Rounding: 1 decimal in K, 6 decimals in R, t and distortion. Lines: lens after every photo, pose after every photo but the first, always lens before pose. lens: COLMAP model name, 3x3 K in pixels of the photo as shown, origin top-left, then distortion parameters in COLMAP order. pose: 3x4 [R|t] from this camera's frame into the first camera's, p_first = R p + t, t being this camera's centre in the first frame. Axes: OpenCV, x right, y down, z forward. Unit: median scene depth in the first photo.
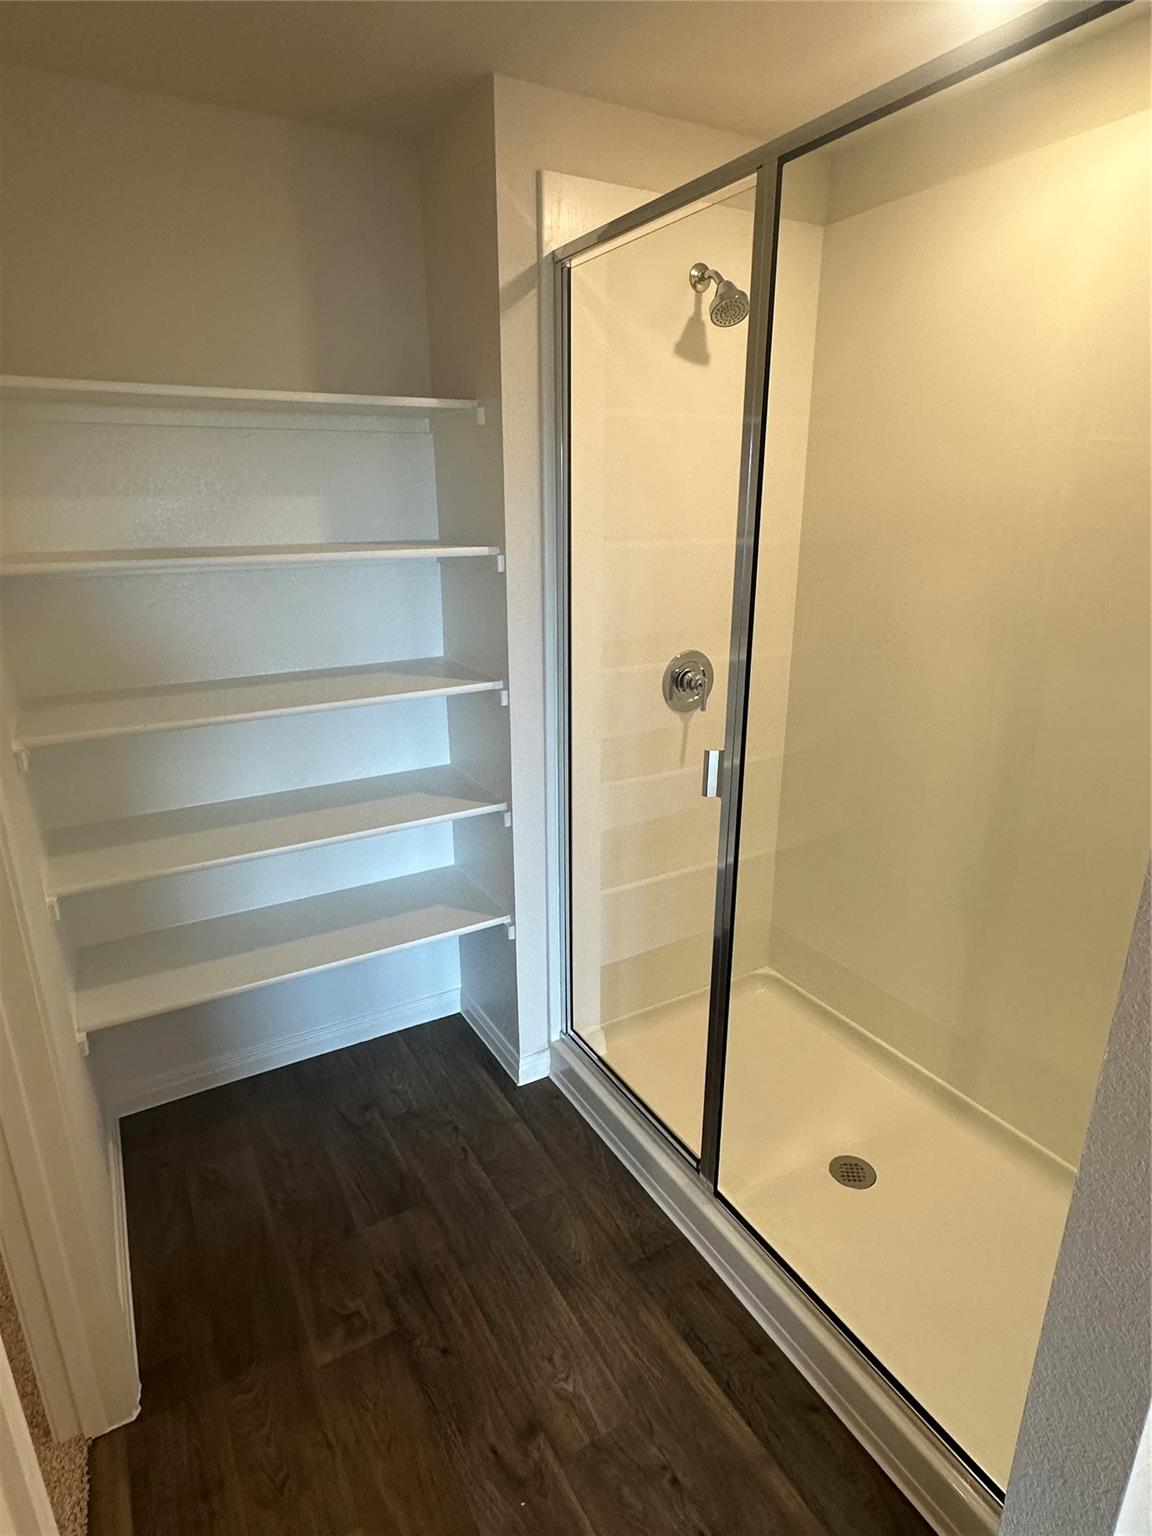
lens RADIAL K [[840.1, 0, 566.4], [0, 840.1, 769.4], [0, 0, 1]] dist [-0.001514, -0.000661]
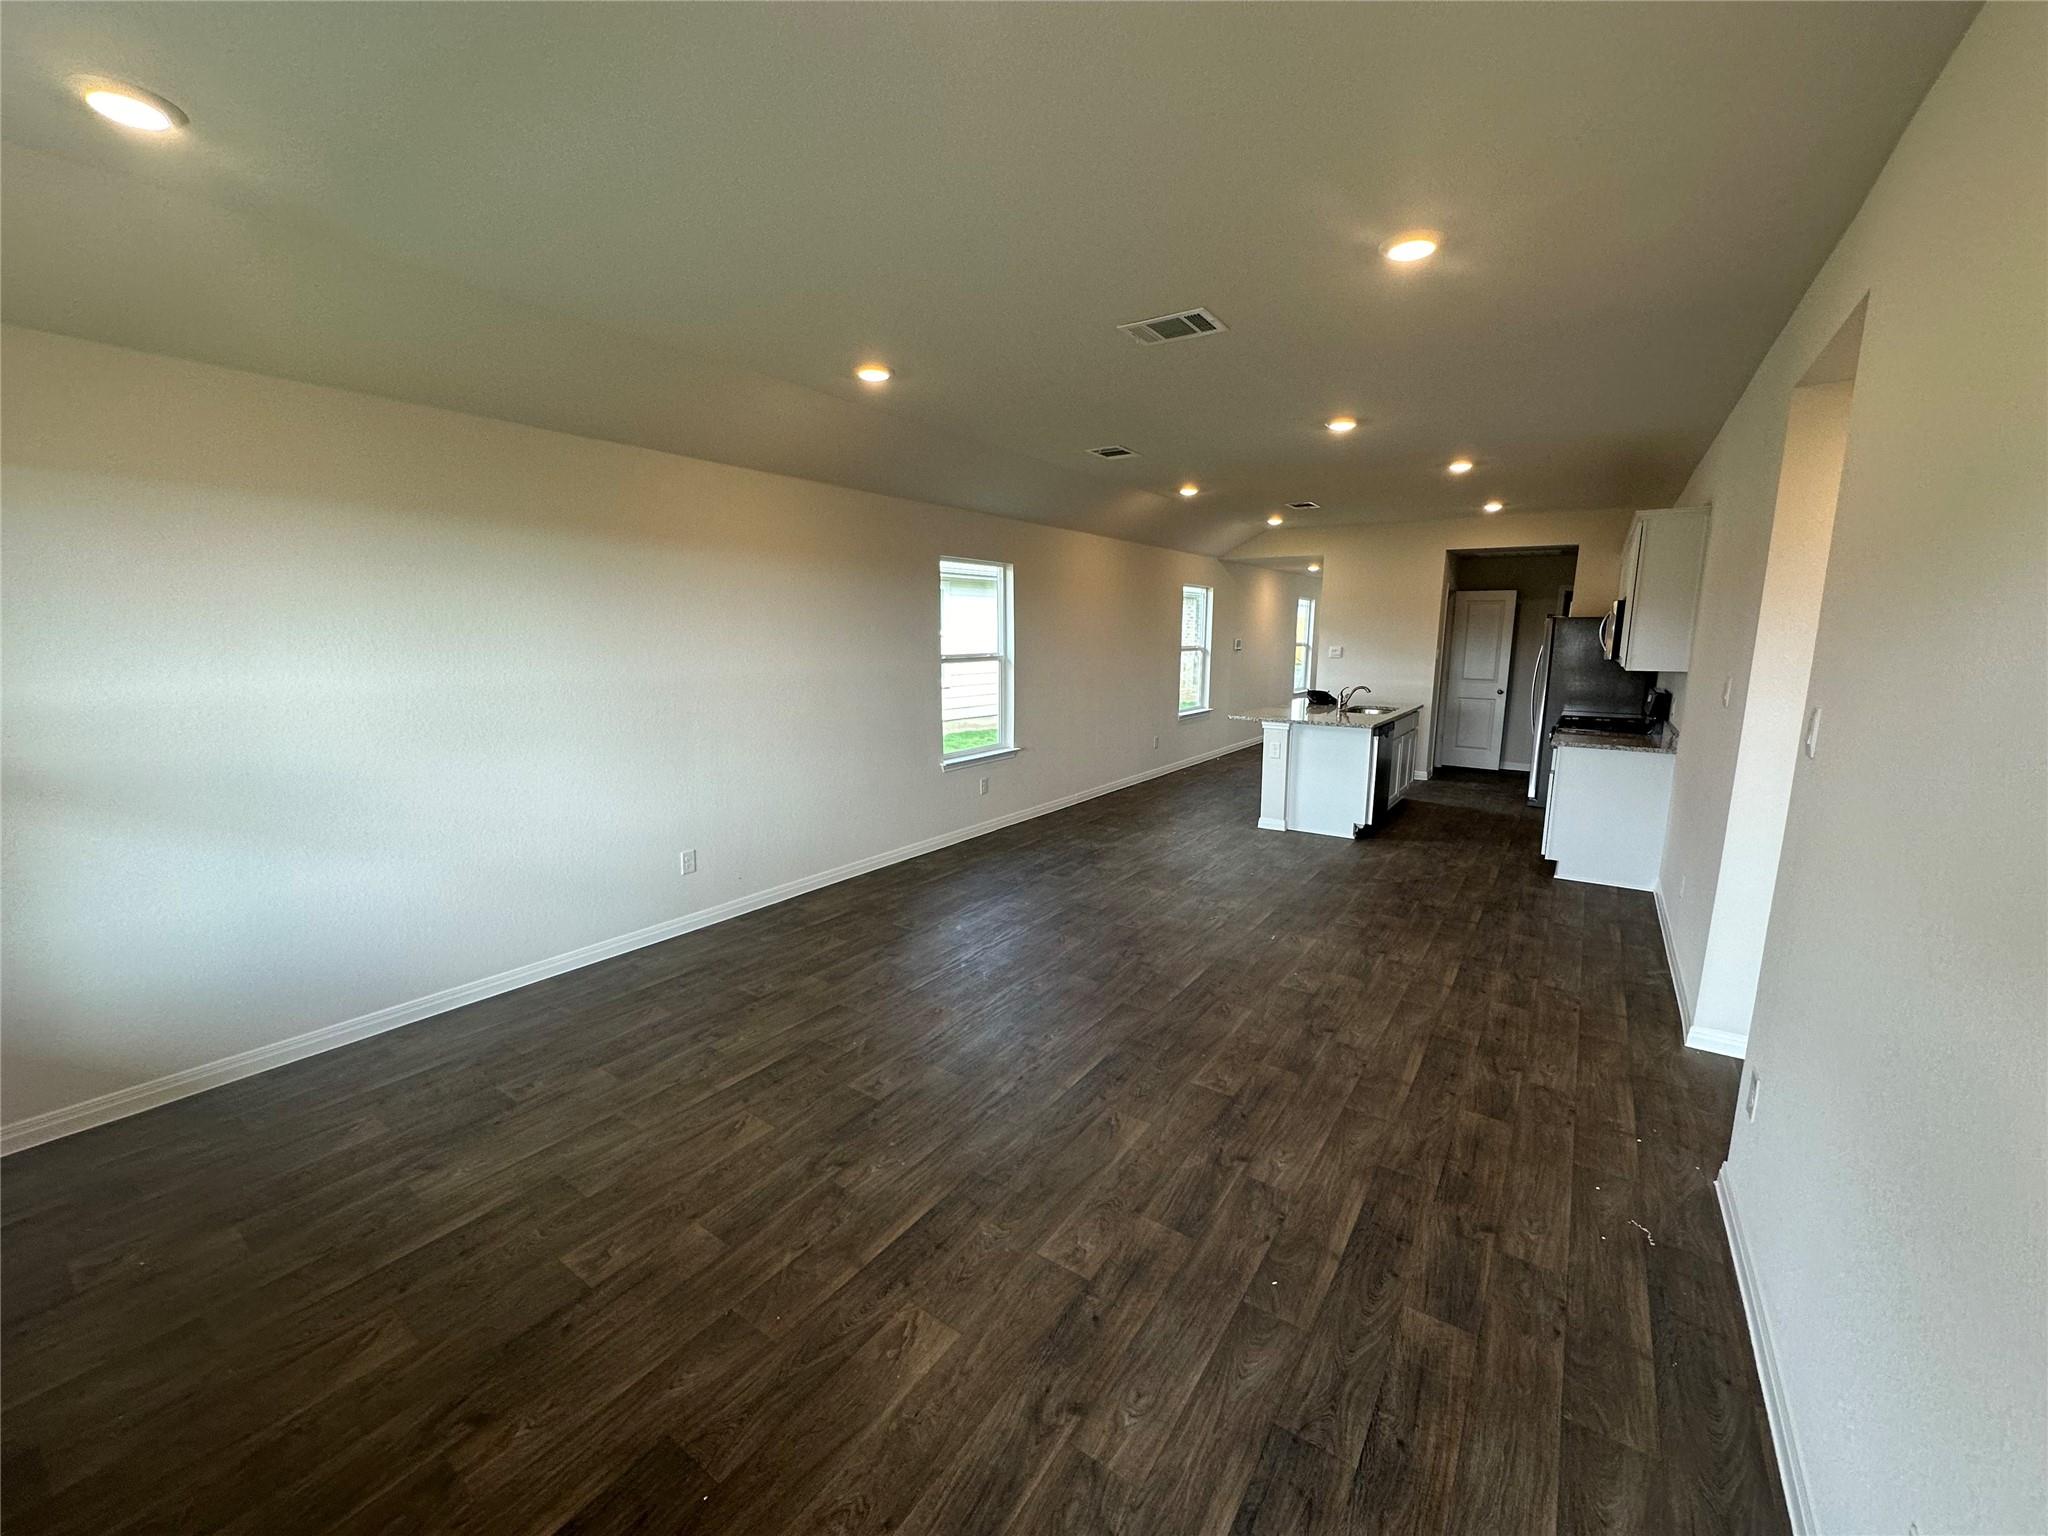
lens RADIAL K [[816.5, 0, 1035.0], [0, 816.5, 777.6], [0, 0, 1]] dist [-0.002823, 0.000656]
pose [[0.446257, 0.169726, -0.878663, 0.663067], [-0.285529, 0.957537, 0.039947, -0.051864], [0.848132, 0.233057, 0.475769, 0.198119]]
